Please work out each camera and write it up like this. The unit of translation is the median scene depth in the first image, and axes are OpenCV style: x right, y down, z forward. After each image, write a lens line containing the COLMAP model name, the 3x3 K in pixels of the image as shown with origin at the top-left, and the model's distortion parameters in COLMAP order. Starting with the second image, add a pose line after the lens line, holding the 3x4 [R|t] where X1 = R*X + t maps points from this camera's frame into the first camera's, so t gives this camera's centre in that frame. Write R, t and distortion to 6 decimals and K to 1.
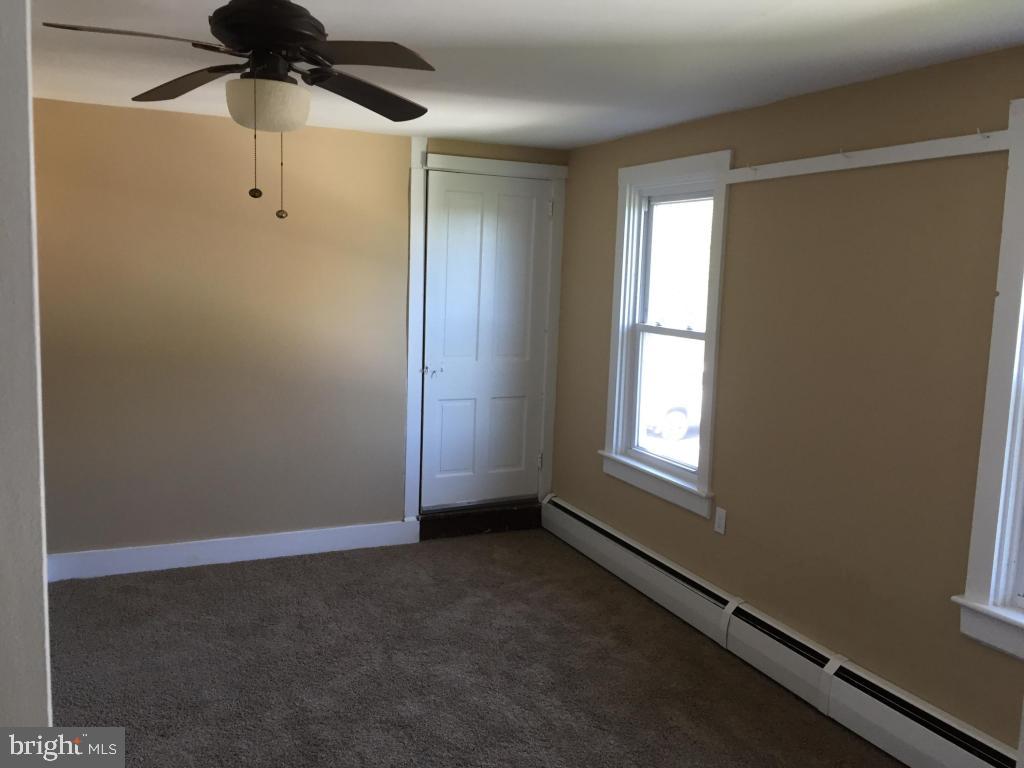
lens RADIAL K [[871.3, 0, 509.9], [0, 871.3, 385.4], [0, 0, 1]] dist [-0.033930, -0.007439]
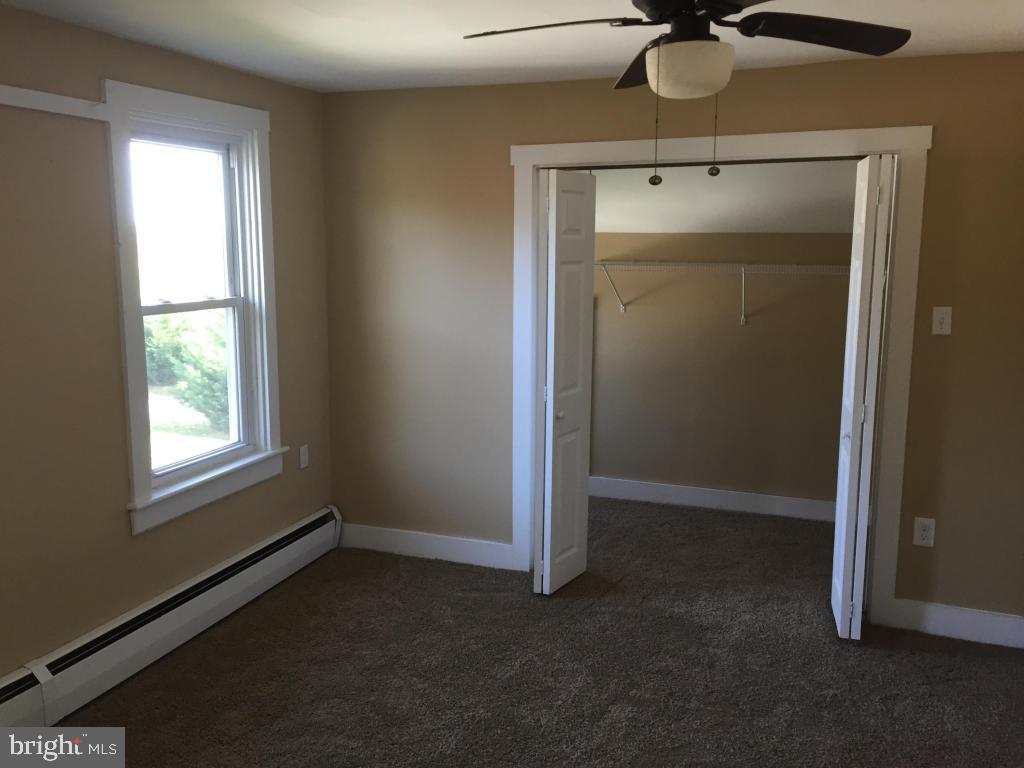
lens RADIAL K [[871.3, 0, 511.3], [0, 871.3, 382.6], [0, 0, 1]] dist [-0.033930, -0.007439]
pose [[-0.720000, -0.145773, 0.678491, -0.591192], [0.061243, 0.960528, 0.271358, -0.192375], [-0.691266, 0.236931, -0.682652, 1.337455]]
